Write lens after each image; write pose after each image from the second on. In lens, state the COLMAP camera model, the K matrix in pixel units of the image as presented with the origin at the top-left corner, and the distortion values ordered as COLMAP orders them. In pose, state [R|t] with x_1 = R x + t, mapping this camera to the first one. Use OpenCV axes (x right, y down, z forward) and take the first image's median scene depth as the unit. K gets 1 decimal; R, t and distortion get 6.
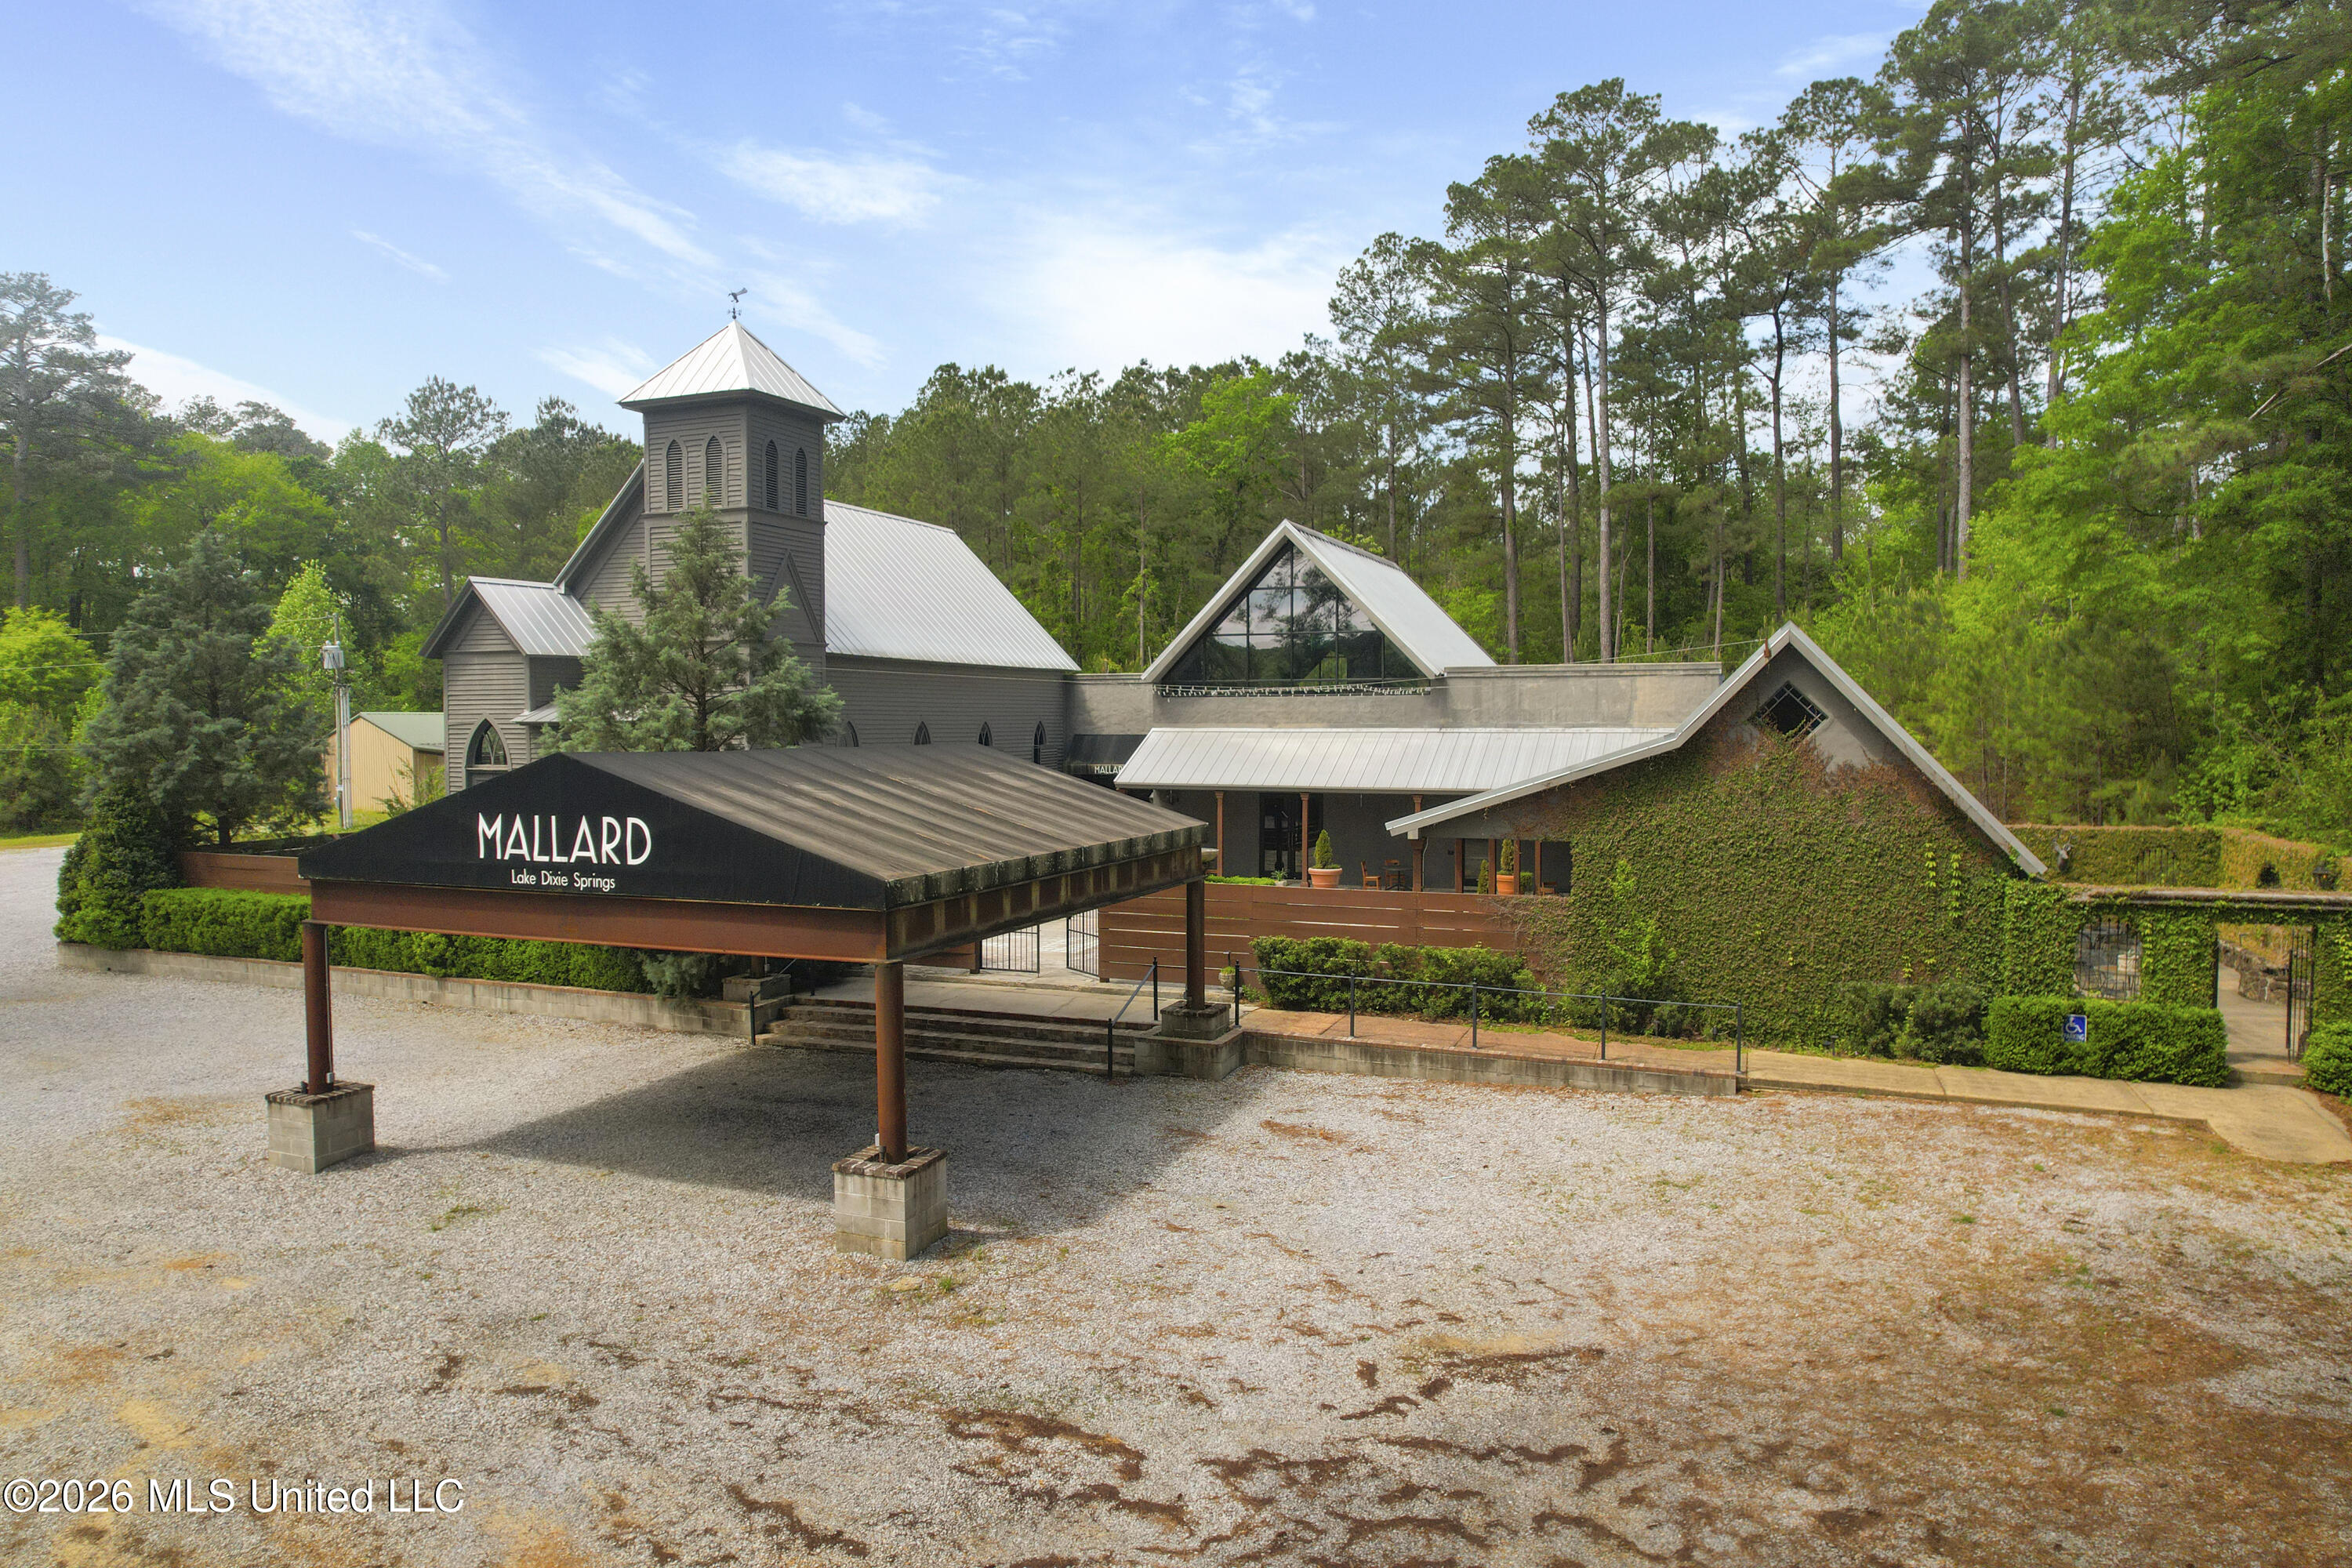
lens RADIAL K [[1498.9, 0, 1178.1], [0, 1498.9, 801.0], [0, 0, 1]] dist [-0.075900, 0.069853]
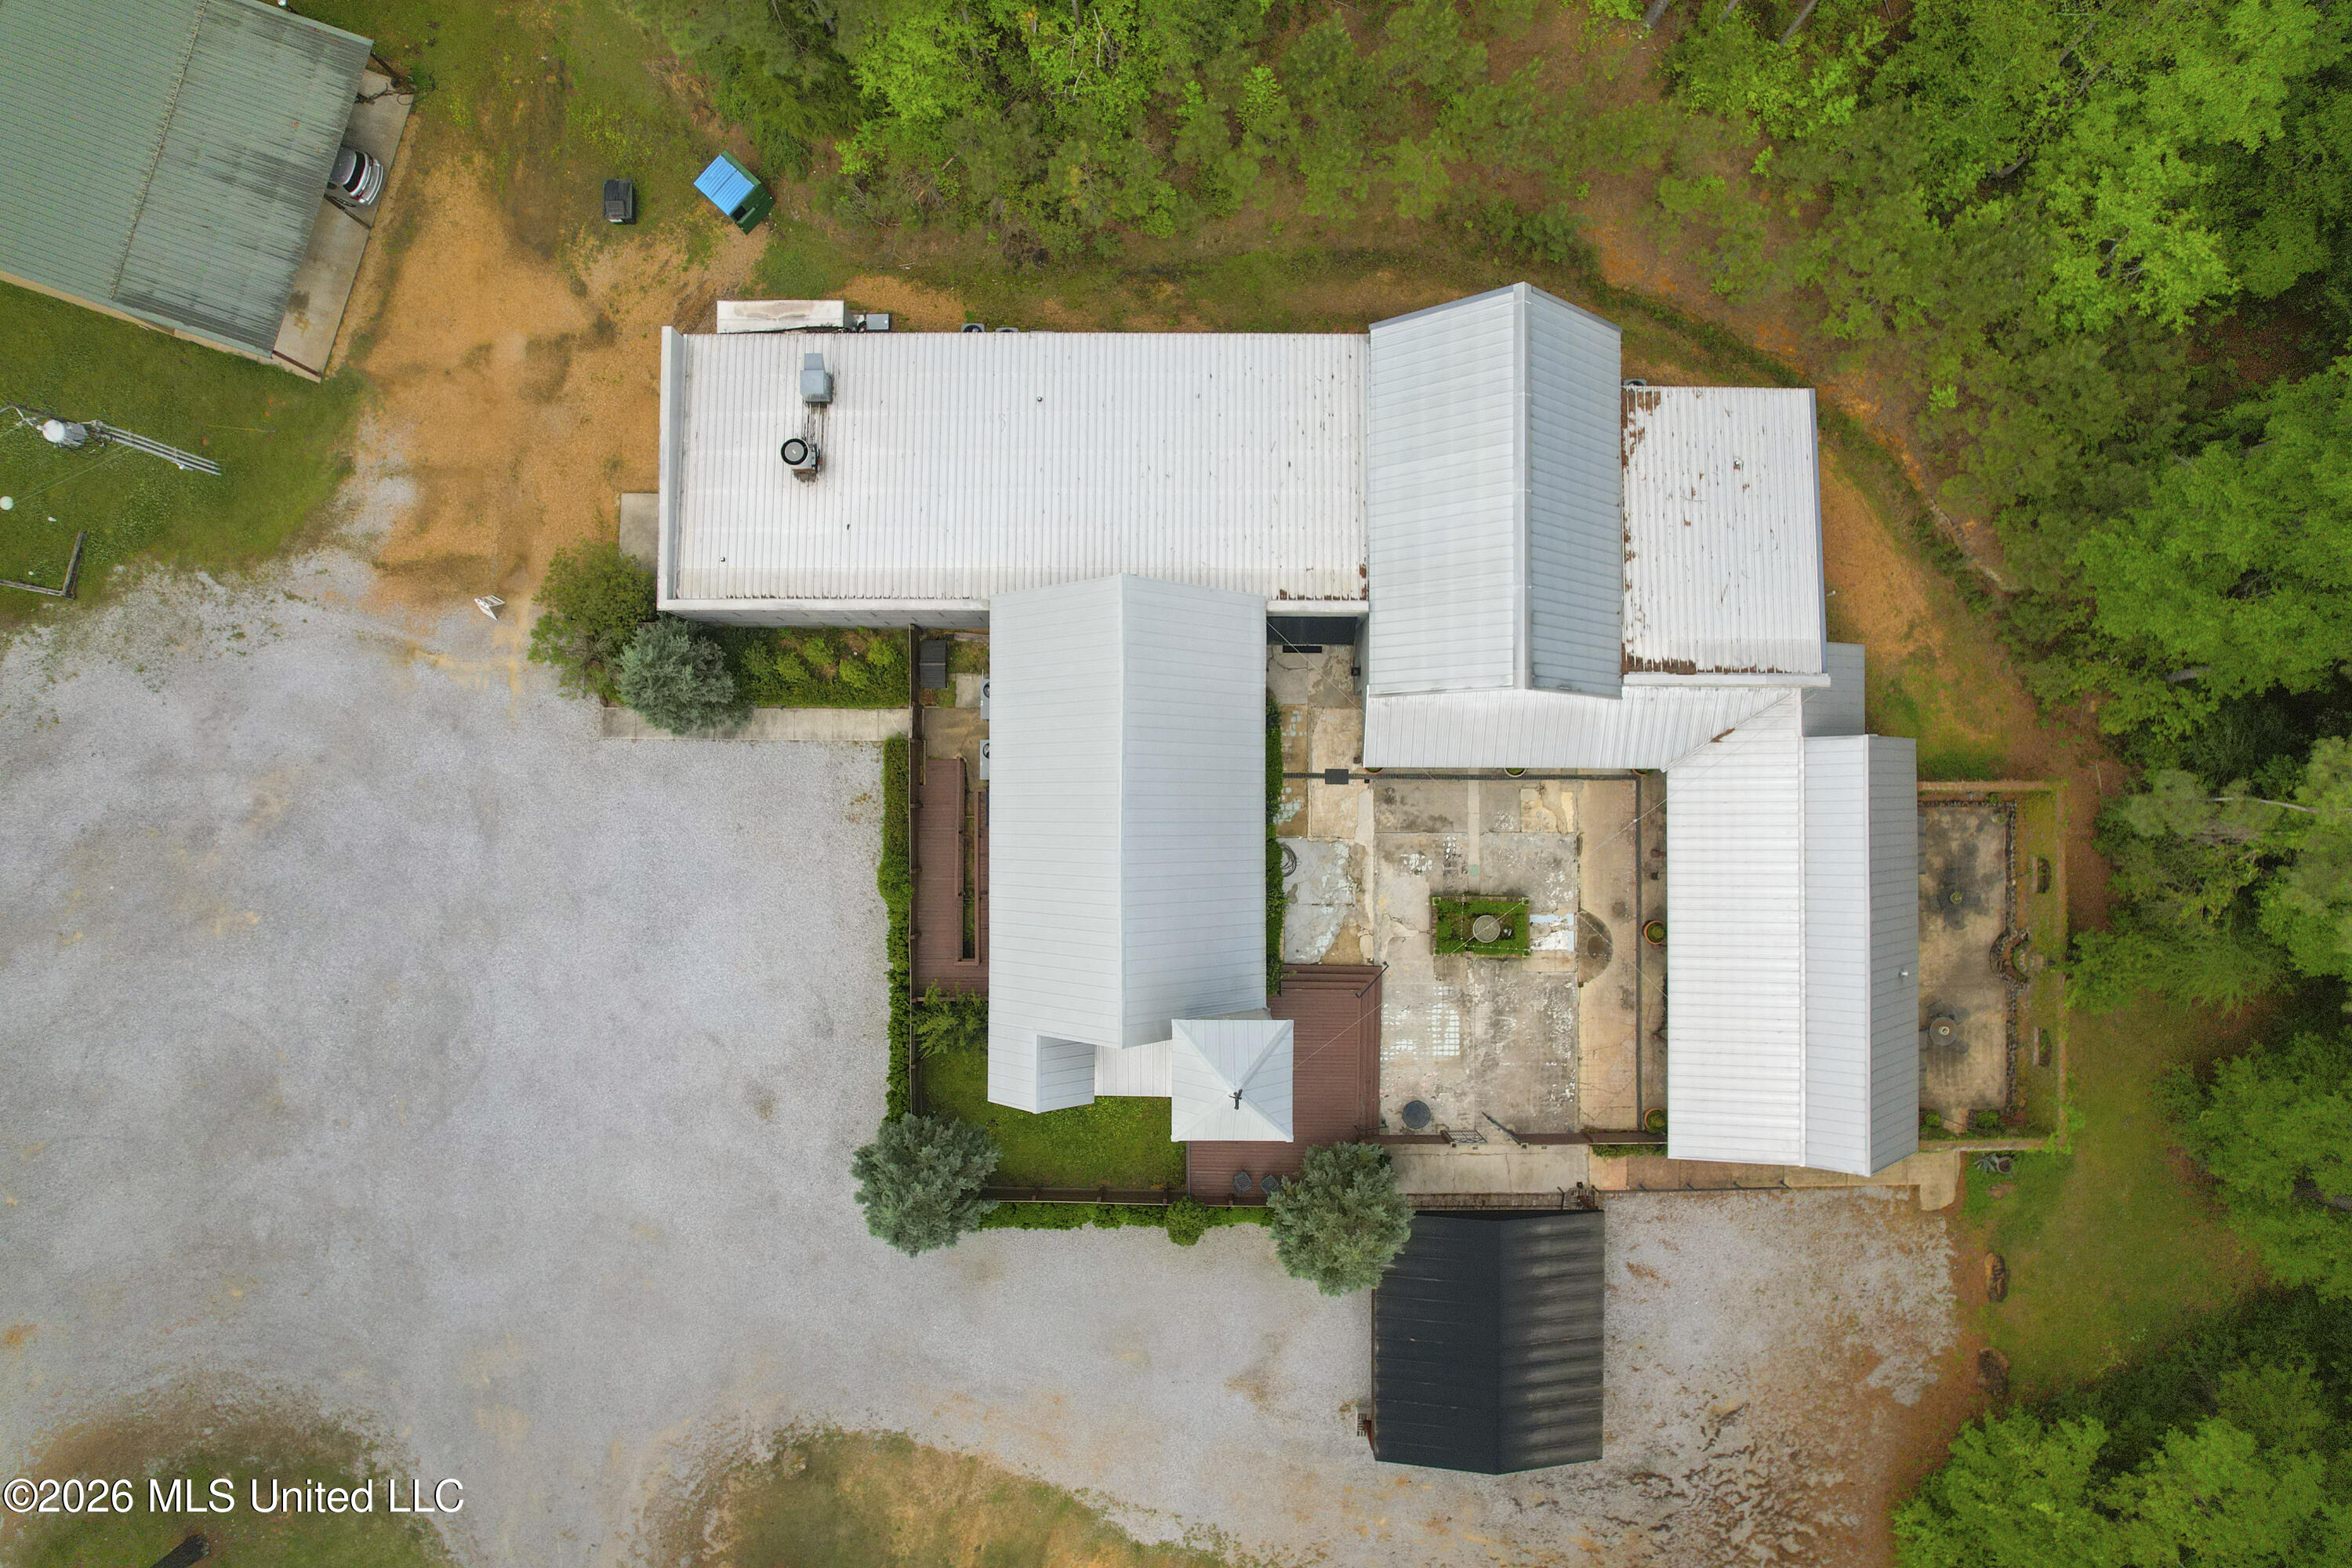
lens RADIAL K [[1498.9, 0, 1178.1], [0, 1498.9, 801.0], [0, 0, 1]] dist [-0.075900, 0.069853]
pose [[0.930635, -0.365914, 0.005030, -0.540646], [0.018375, 0.060452, 0.998002, -3.354805], [-0.365487, -0.928683, 0.062983, 2.408096]]
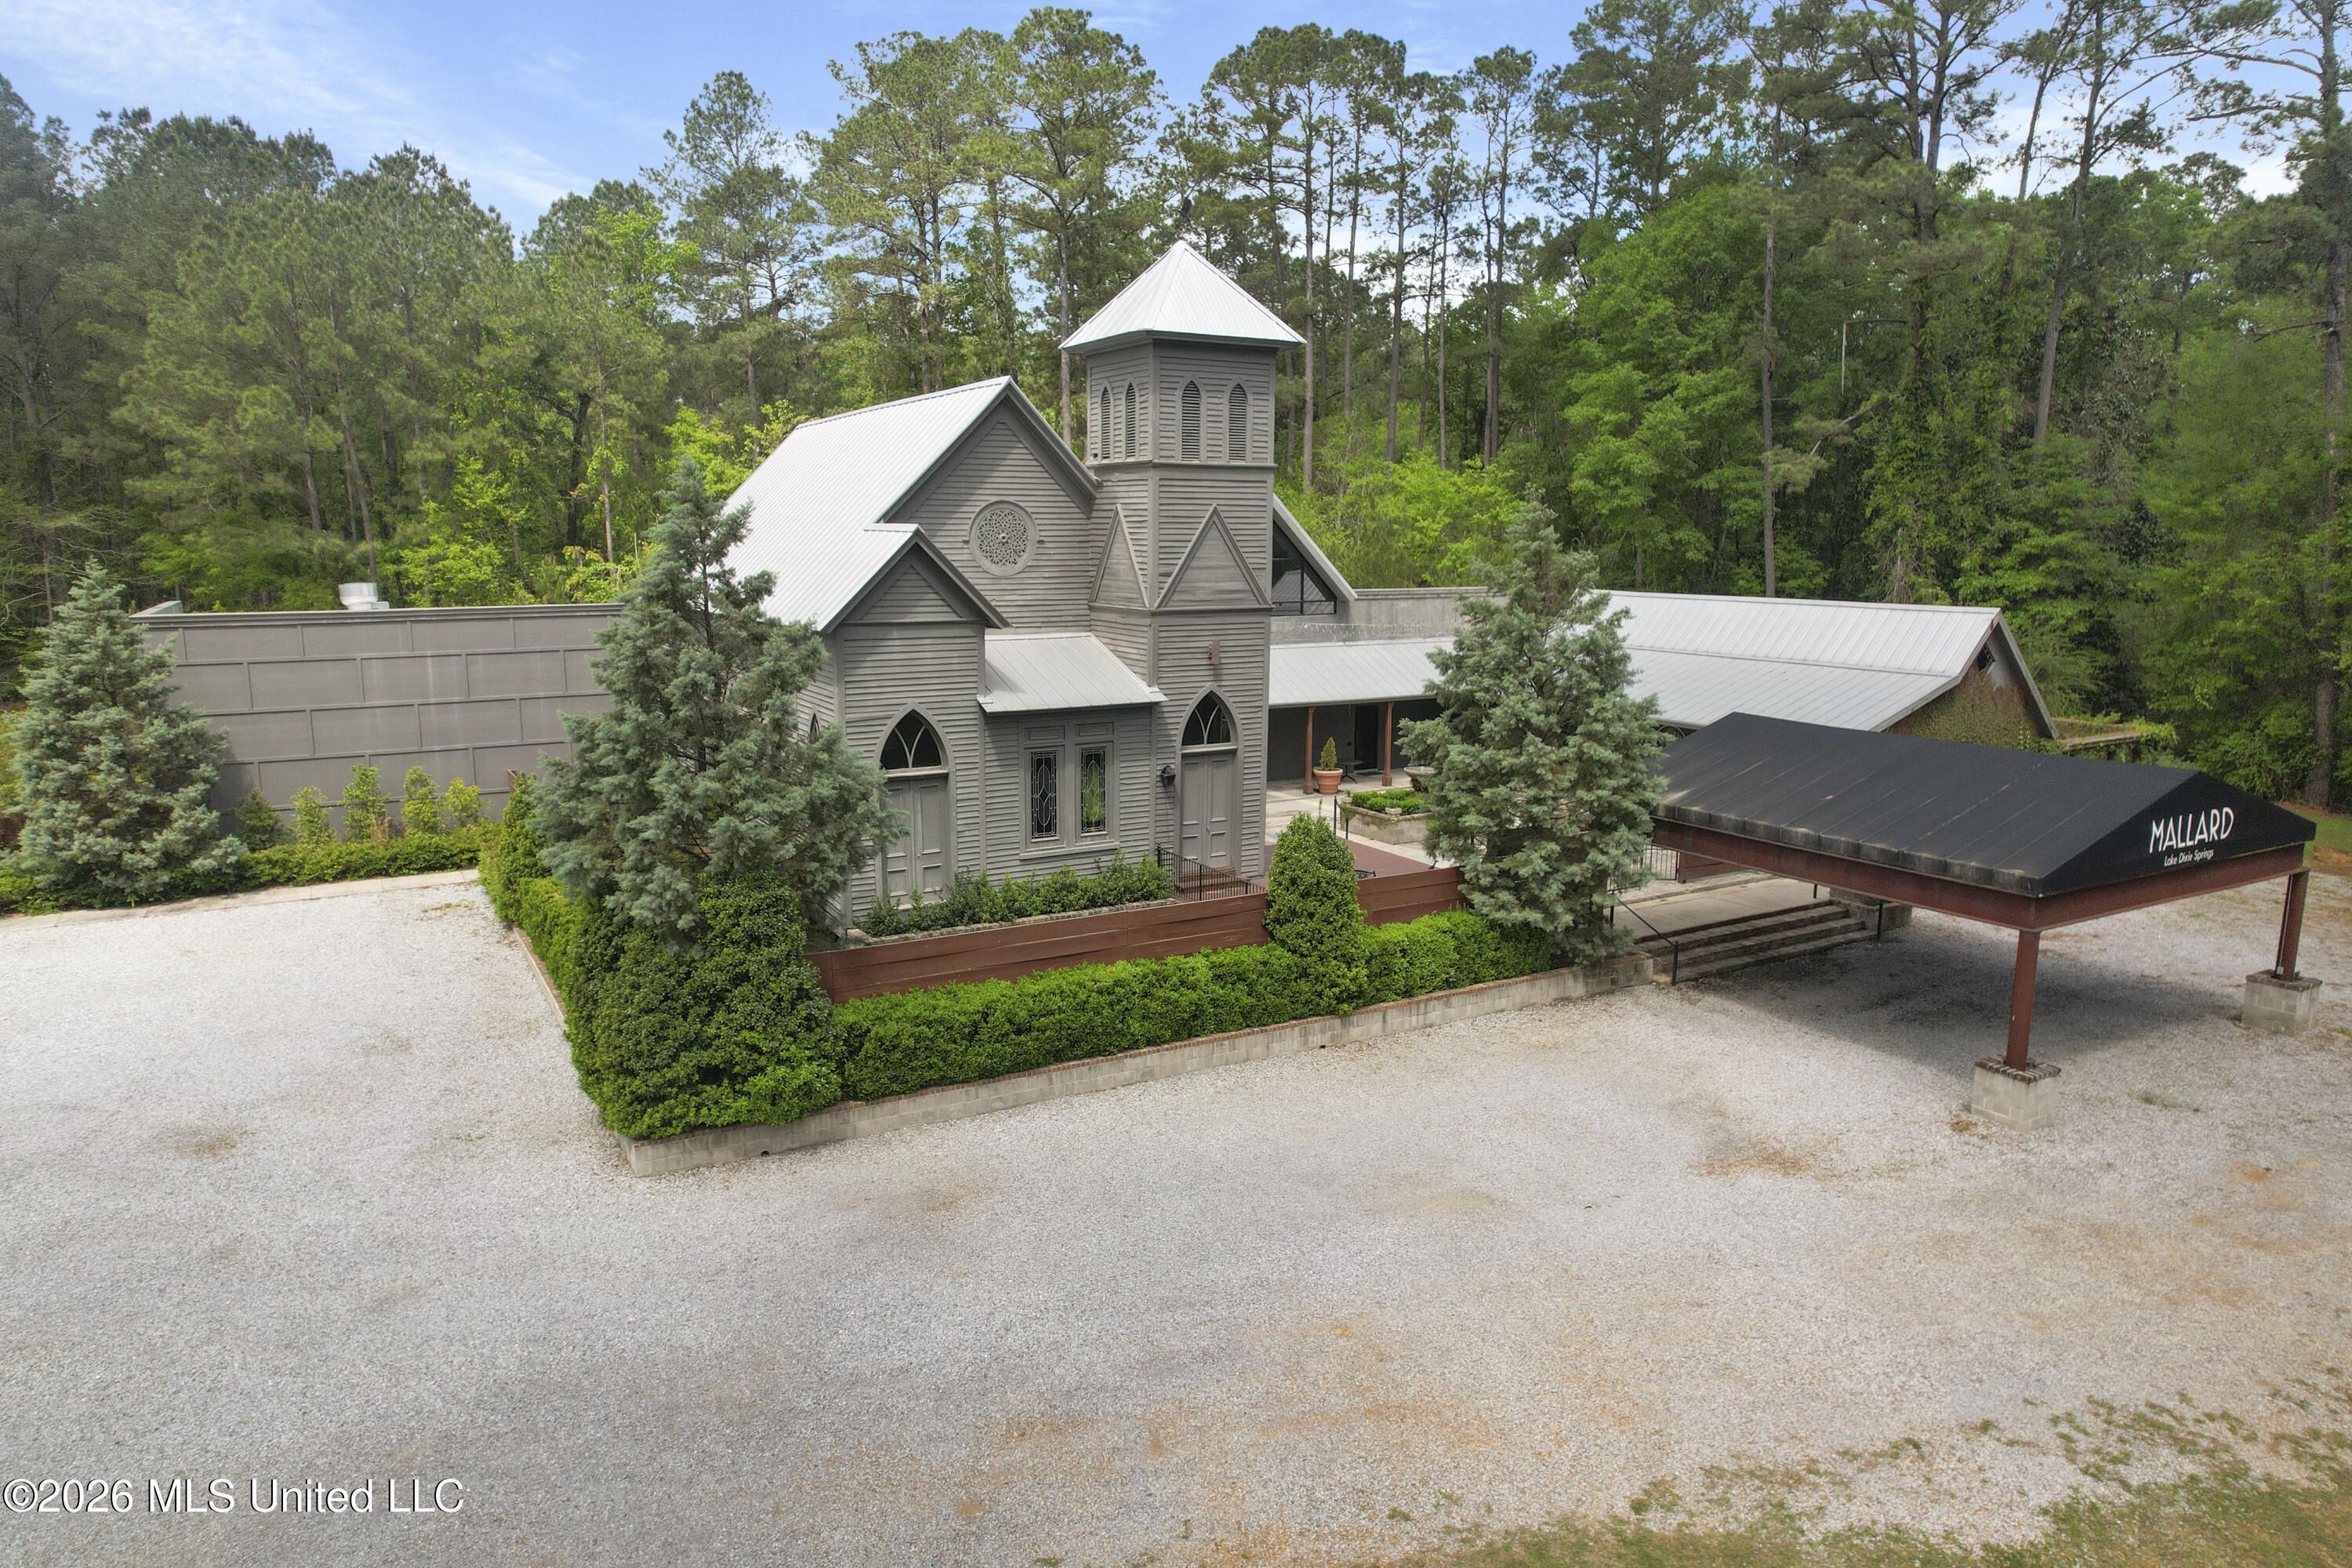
lens RADIAL K [[1498.9, 0, 1178.1], [0, 1498.9, 801.0], [0, 0, 1]] dist [-0.075900, 0.069853]
pose [[0.621882, -0.135347, 0.771326, -2.126446], [0.040156, 0.989167, 0.141197, -0.243200], [-0.782080, -0.056835, 0.620580, 0.880777]]
